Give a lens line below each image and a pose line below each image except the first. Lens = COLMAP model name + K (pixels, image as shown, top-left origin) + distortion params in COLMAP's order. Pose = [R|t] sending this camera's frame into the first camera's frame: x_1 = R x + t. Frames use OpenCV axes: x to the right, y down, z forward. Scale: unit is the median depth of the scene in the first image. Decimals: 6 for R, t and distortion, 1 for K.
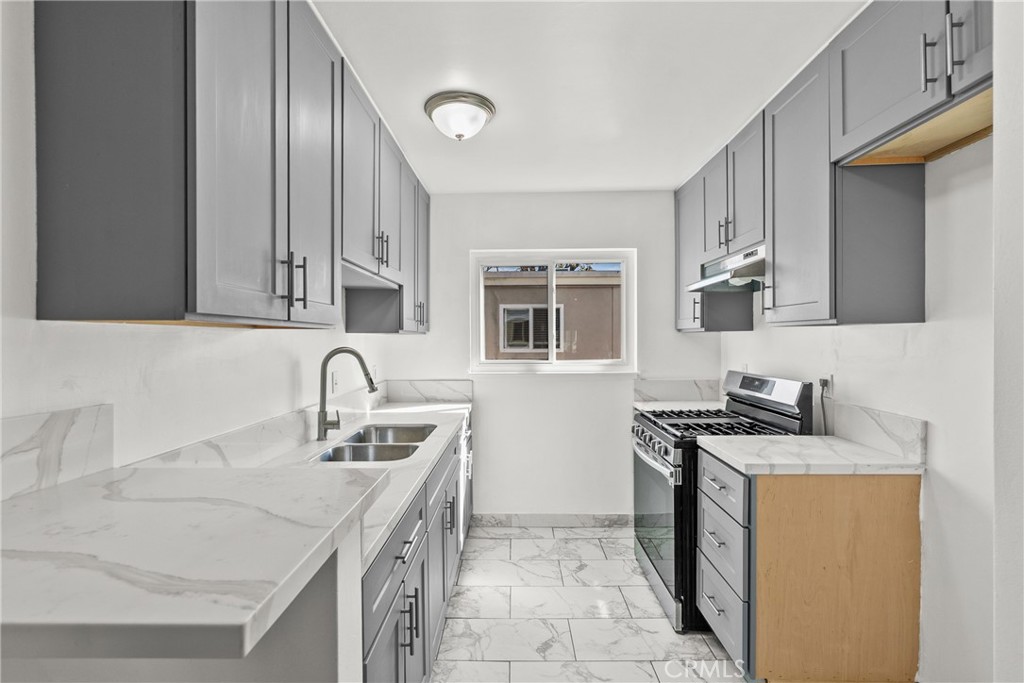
lens RADIAL K [[462.6, 0, 508.8], [0, 462.6, 344.0], [0, 0, 1]] dist [-0.002385, 0.000505]
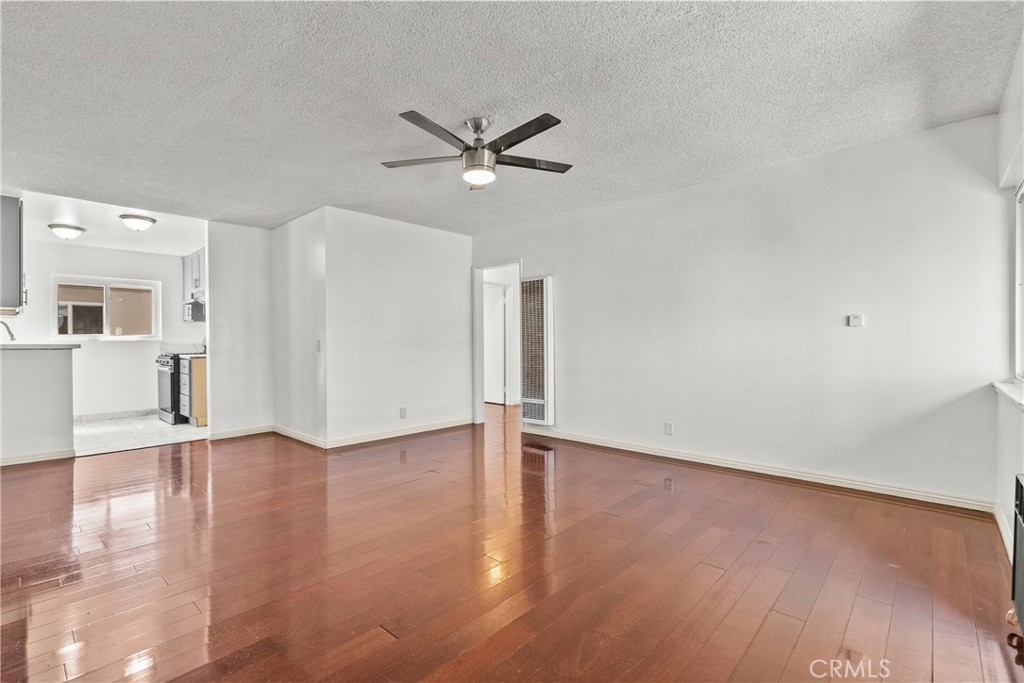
lens RADIAL K [[462.6, 0, 508.8], [0, 462.6, 344.0], [0, 0, 1]] dist [-0.002385, 0.000505]
pose [[0.659712, -0.002412, 0.751515, -0.339552], [0.011388, 0.999912, -0.006788, 0.143670], [-0.751433, 0.013036, 0.659681, -2.046497]]
